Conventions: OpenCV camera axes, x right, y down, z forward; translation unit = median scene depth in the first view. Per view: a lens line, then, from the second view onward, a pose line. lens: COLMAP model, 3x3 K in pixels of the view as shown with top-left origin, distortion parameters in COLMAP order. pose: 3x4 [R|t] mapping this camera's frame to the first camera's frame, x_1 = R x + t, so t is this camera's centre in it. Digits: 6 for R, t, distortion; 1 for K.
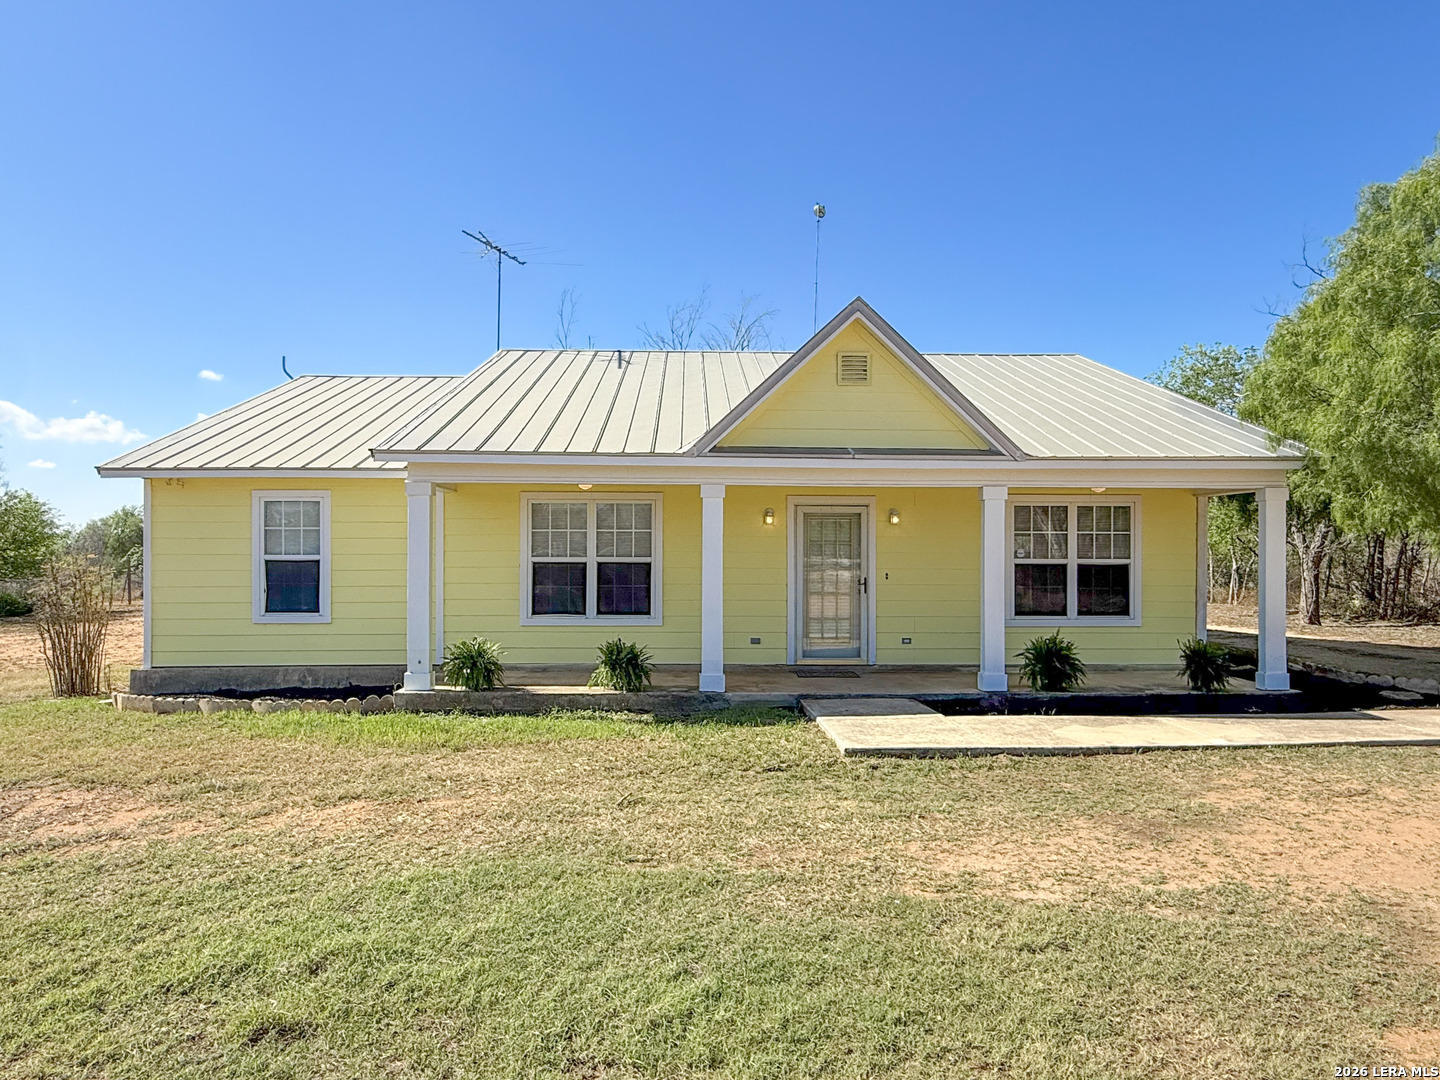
lens RADIAL K [[894.6, 0, 721.2], [0, 894.6, 540.0], [0, 0, 1]] dist [-0.007929, 0.000076]
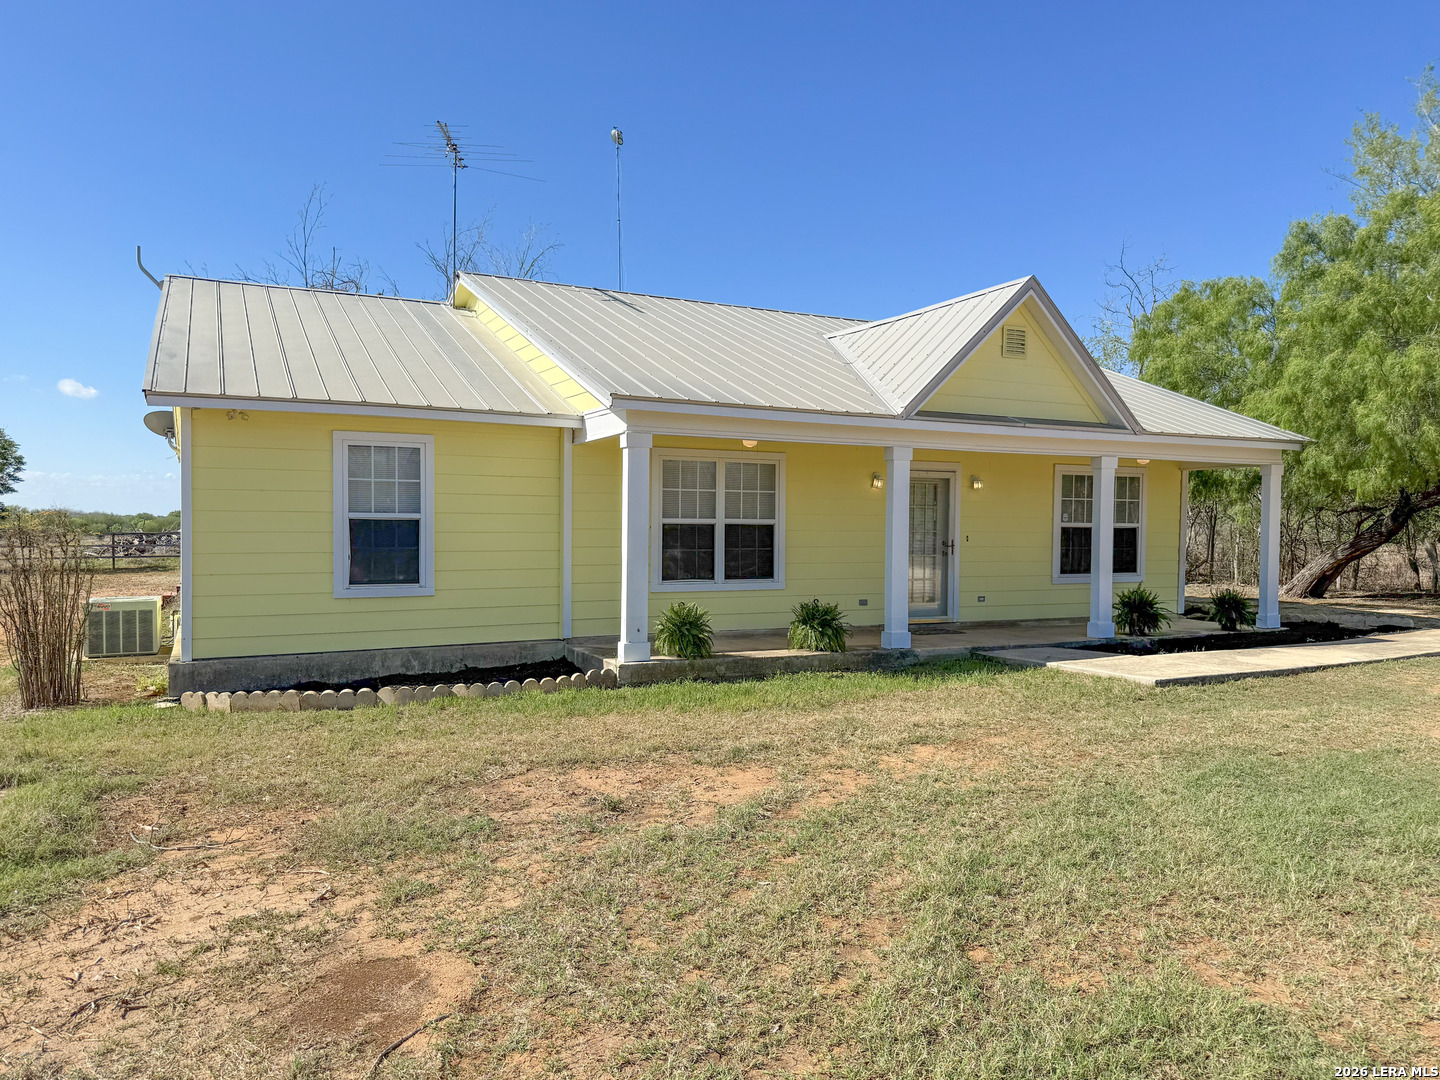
lens RADIAL K [[997.9, 0, 715.8], [0, 997.9, 547.5], [0, 0, 1]] dist [0.074963, 0.000010]
pose [[0.910570, -0.005863, 0.413313, -0.606689], [-0.012149, 0.999088, 0.040939, 0.006938], [-0.413176, -0.042299, 0.909668, 0.038094]]
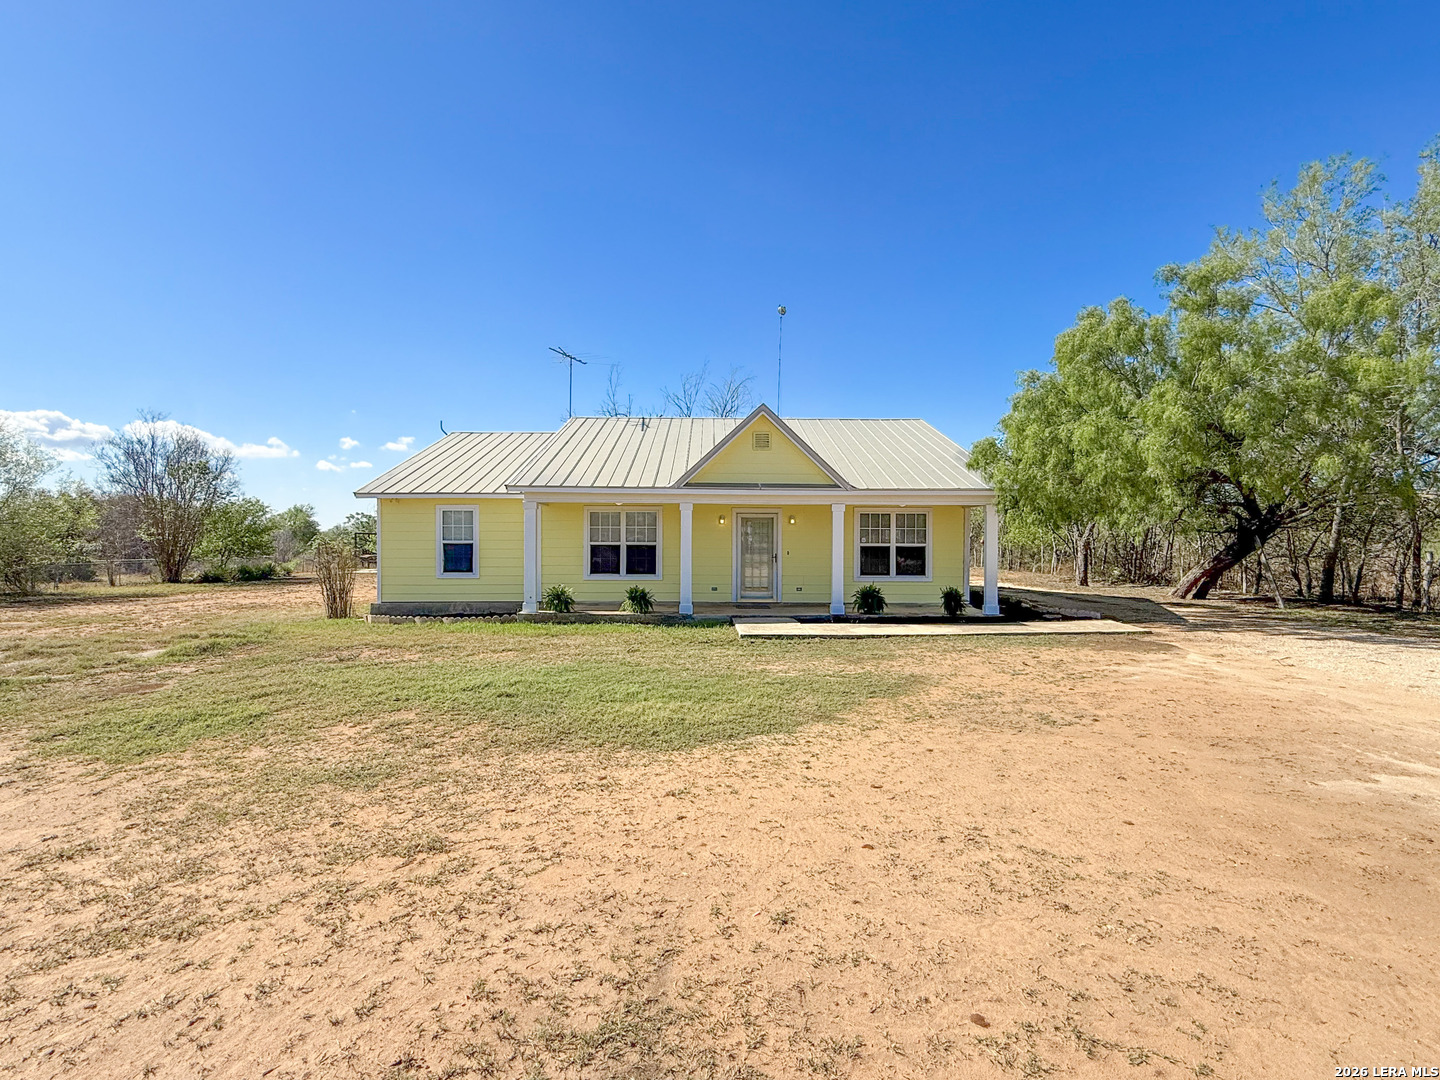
lens RADIAL K [[674.8, 0, 721.7], [0, 674.8, 541.2], [0, 0, 1]] dist [-0.004589, 0.000183]
pose [[0.999825, 0.001619, -0.018648, 0.081313], [-0.001303, 0.999856, 0.016926, -0.005814], [0.018673, -0.016899, 0.999683, -0.365833]]
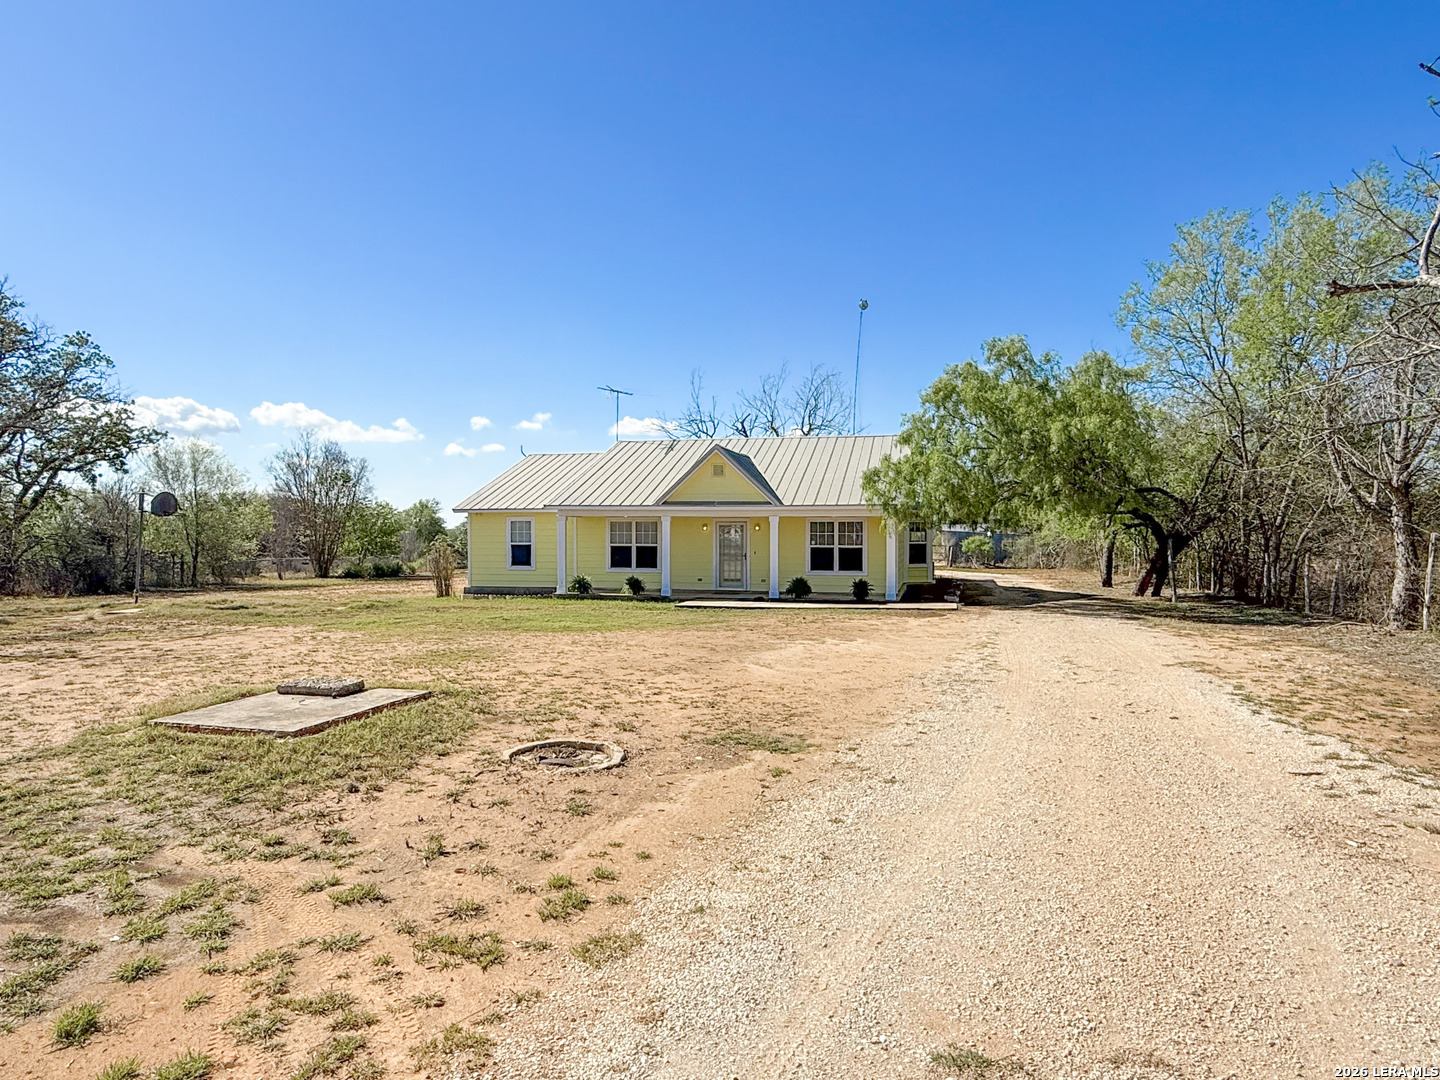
lens RADIAL K [[894.6, 0, 719.9], [0, 894.6, 535.0], [0, 0, 1]] dist [-0.007929, 0.000076]
pose [[0.966109, 0.000255, -0.258135, 0.726928], [0.002726, 0.999934, 0.011189, -0.031930], [0.258121, -0.011514, 0.966044, -1.315534]]
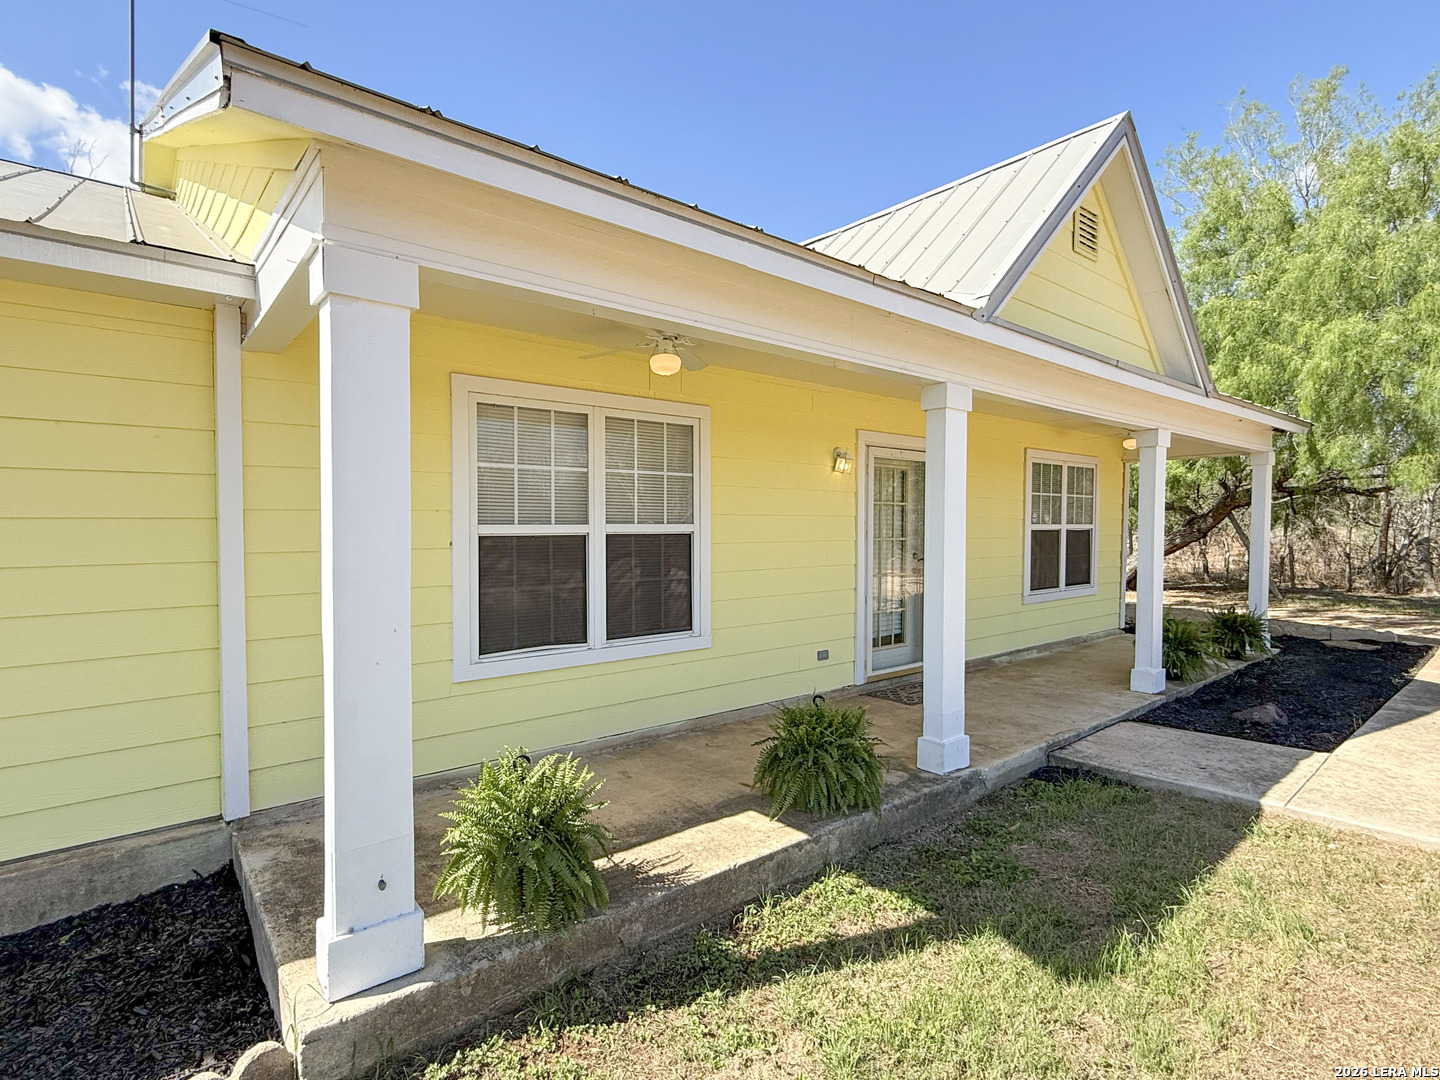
lens RADIAL K [[728.0, 0, 721.4], [0, 728.0, 535.4], [0, 0, 1]] dist [-0.003847, -0.000514]
pose [[0.791735, -0.014457, 0.610693, -0.346835], [-0.005815, 0.999496, 0.031200, 0.012978], [-0.610836, -0.028253, 0.791253, 0.661577]]
